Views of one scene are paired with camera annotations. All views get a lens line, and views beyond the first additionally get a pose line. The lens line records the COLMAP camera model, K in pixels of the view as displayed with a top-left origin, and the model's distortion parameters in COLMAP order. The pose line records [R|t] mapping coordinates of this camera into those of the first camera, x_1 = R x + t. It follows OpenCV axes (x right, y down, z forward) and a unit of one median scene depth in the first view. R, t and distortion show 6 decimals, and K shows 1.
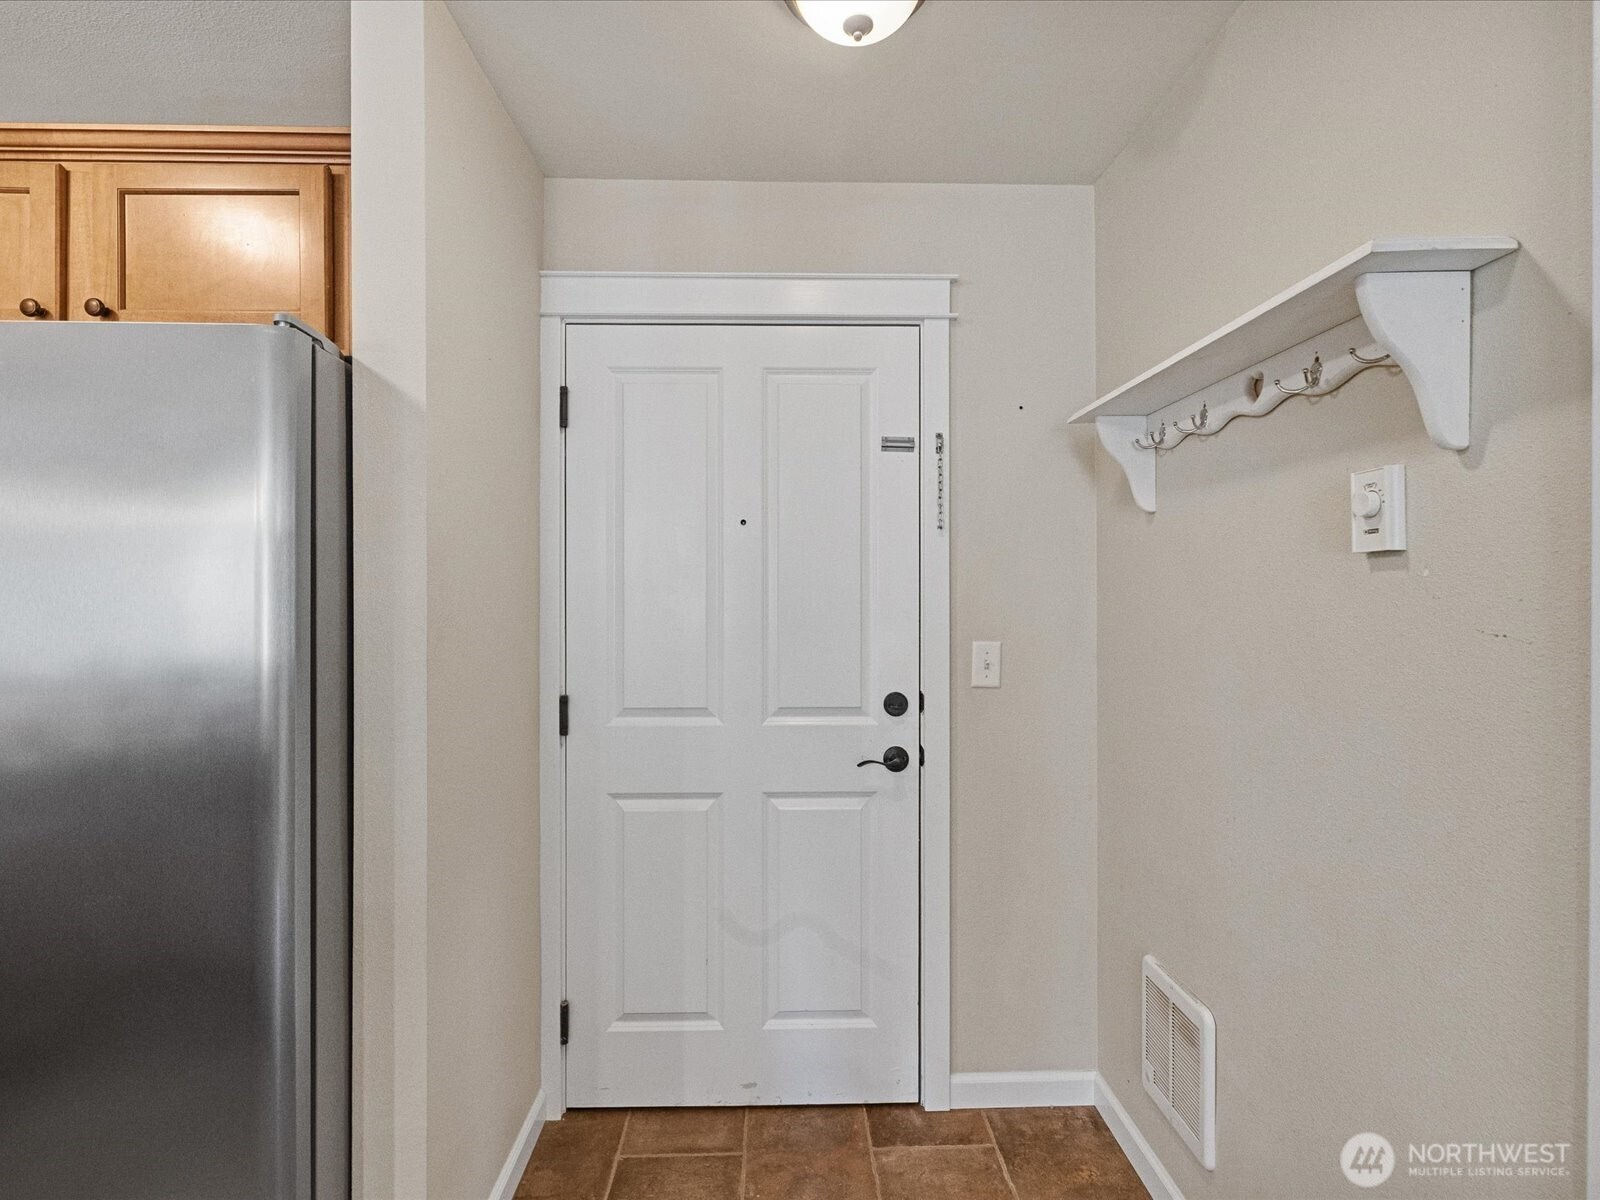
lens RADIAL K [[763.2, 0, 798.3], [0, 763.2, 596.6], [0, 0, 1]] dist [-0.000755, -0.000445]
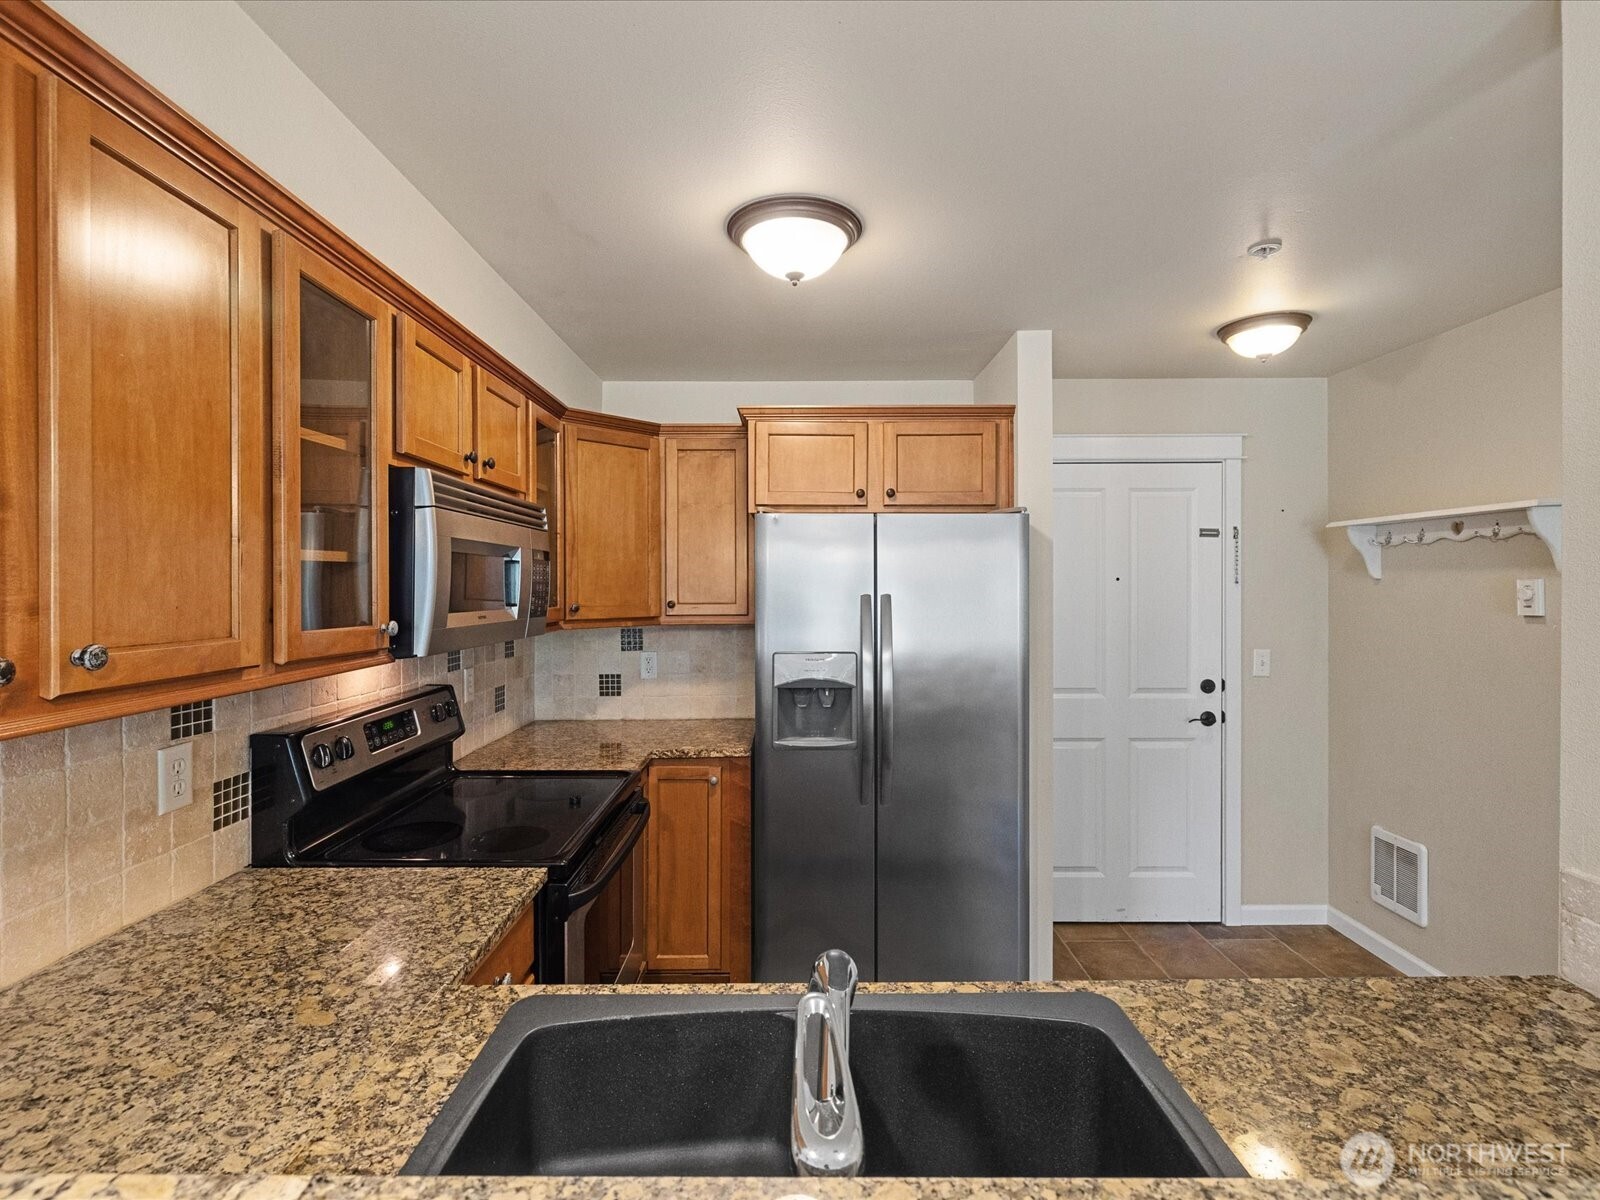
lens RADIAL K [[761.4, 0, 801.4], [0, 761.4, 588.5], [0, 0, 1]] dist [-0.000503, 0.000167]
pose [[0.999605, -0.001259, -0.028088, -0.740308], [0.001284, 0.999999, 0.000878, -0.080102], [0.028087, -0.000914, 0.999605, -0.728232]]
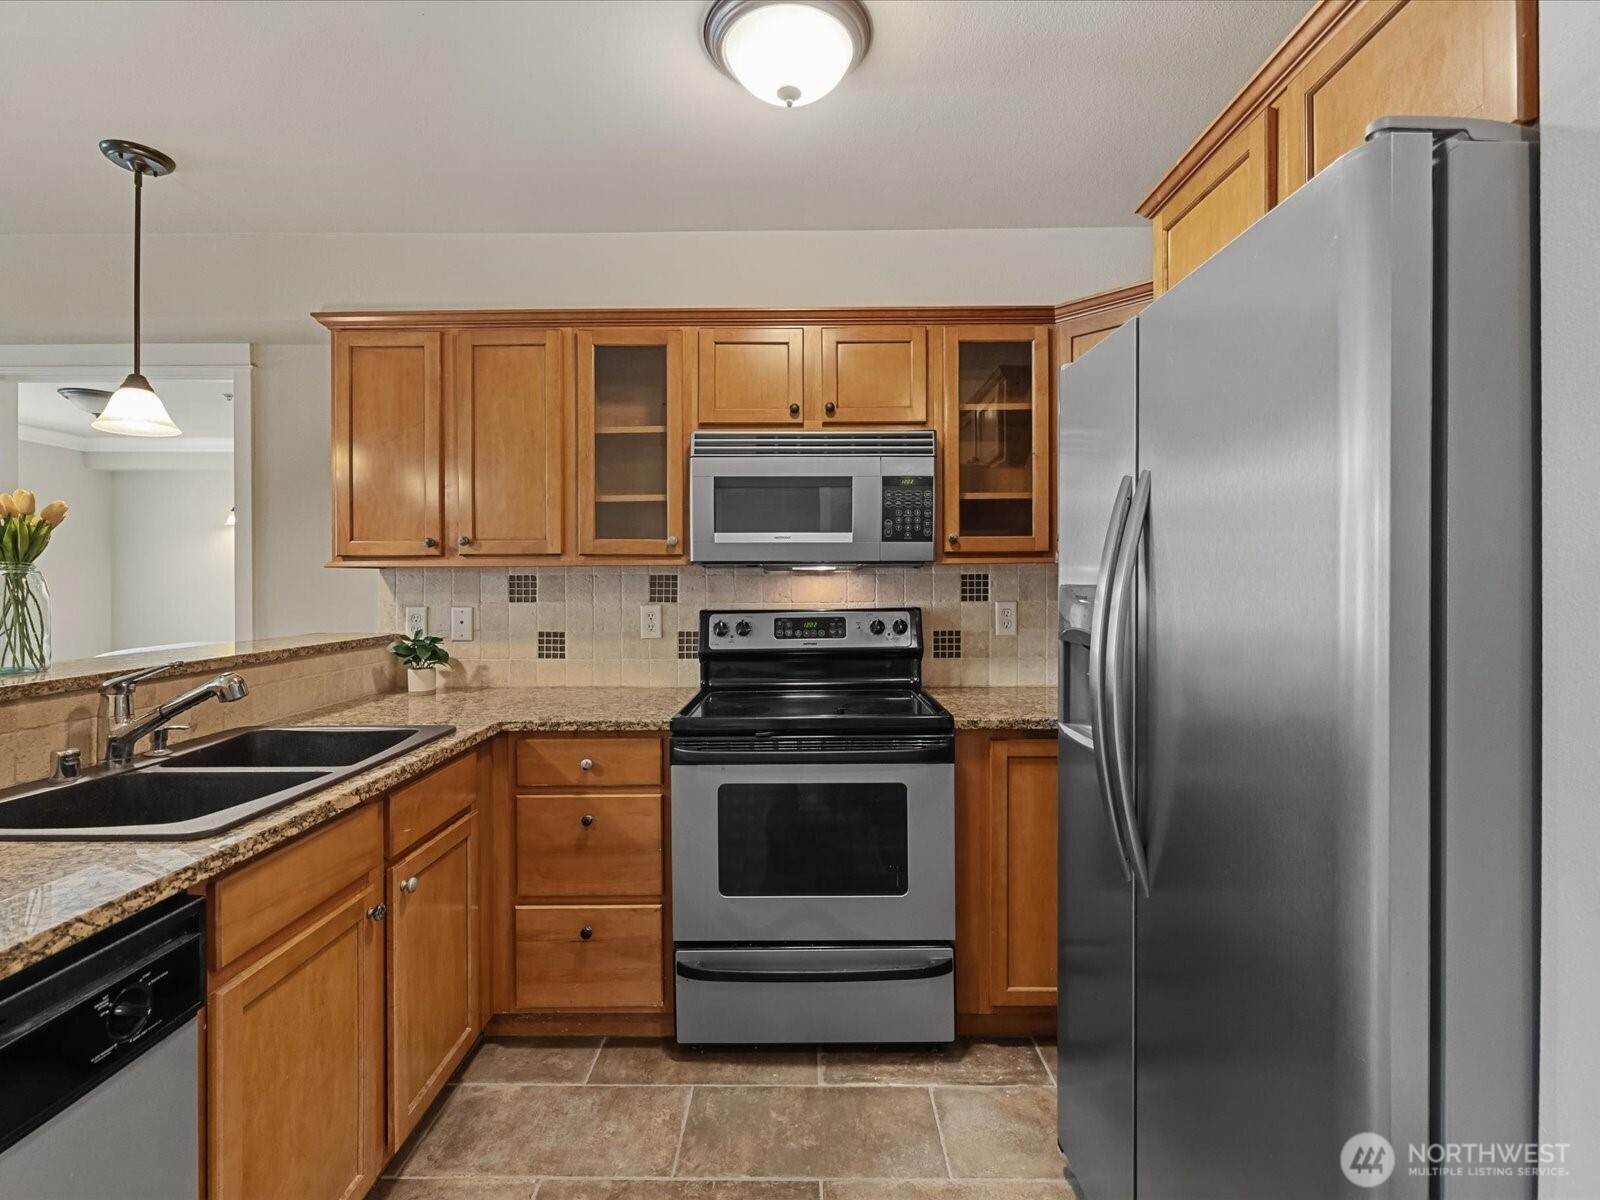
lens RADIAL K [[760.6, 0, 799.6], [0, 760.6, 583.0], [0, 0, 1]] dist [-0.001101, 0.000054]
pose [[-0.038003, 0.003266, -0.999272, 0.016461], [-0.000510, 0.999994, 0.003288, 0.023812], [0.999278, 0.000634, -0.038001, 0.299978]]
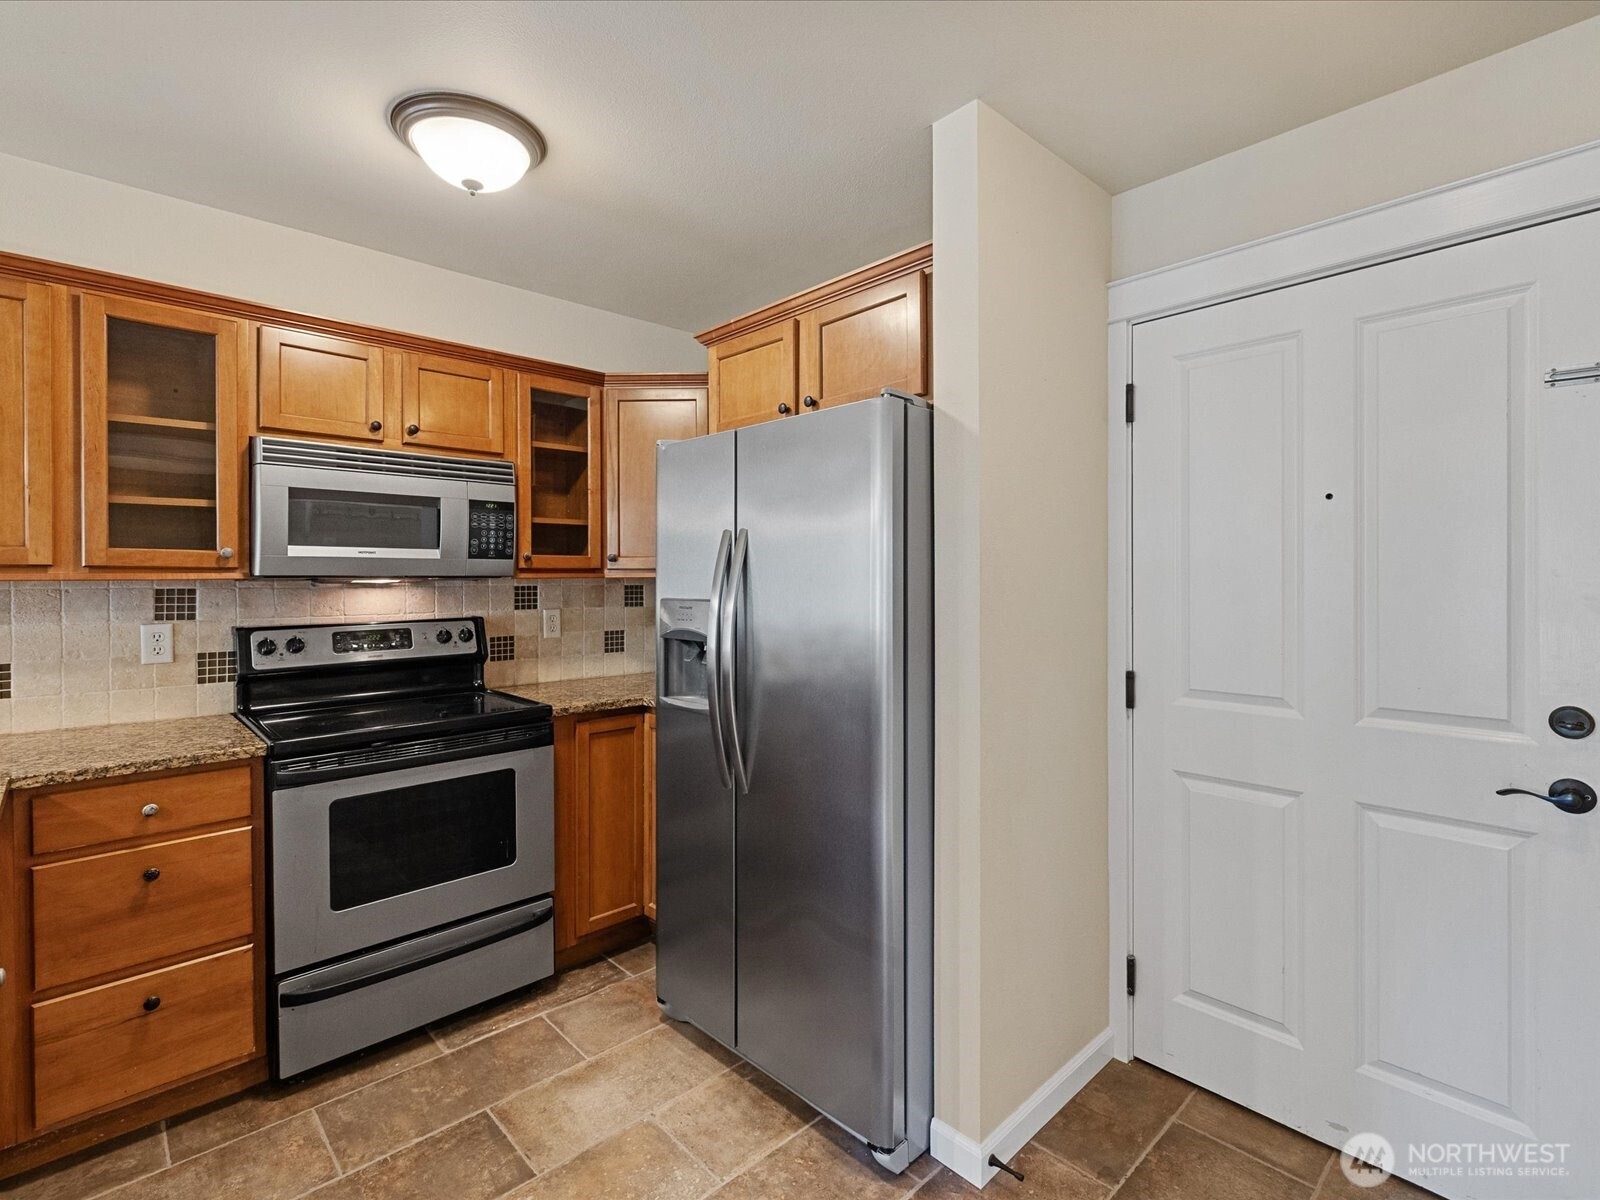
lens RADIAL K [[760.6, 0, 799.6], [0, 760.6, 583.0], [0, 0, 1]] dist [-0.001101, 0.000054]
pose [[0.665003, 0.001801, -0.746839, 0.184182], [0.000315, 0.999996, 0.002692, 0.001974], [0.746841, -0.002026, 0.665000, -0.061786]]
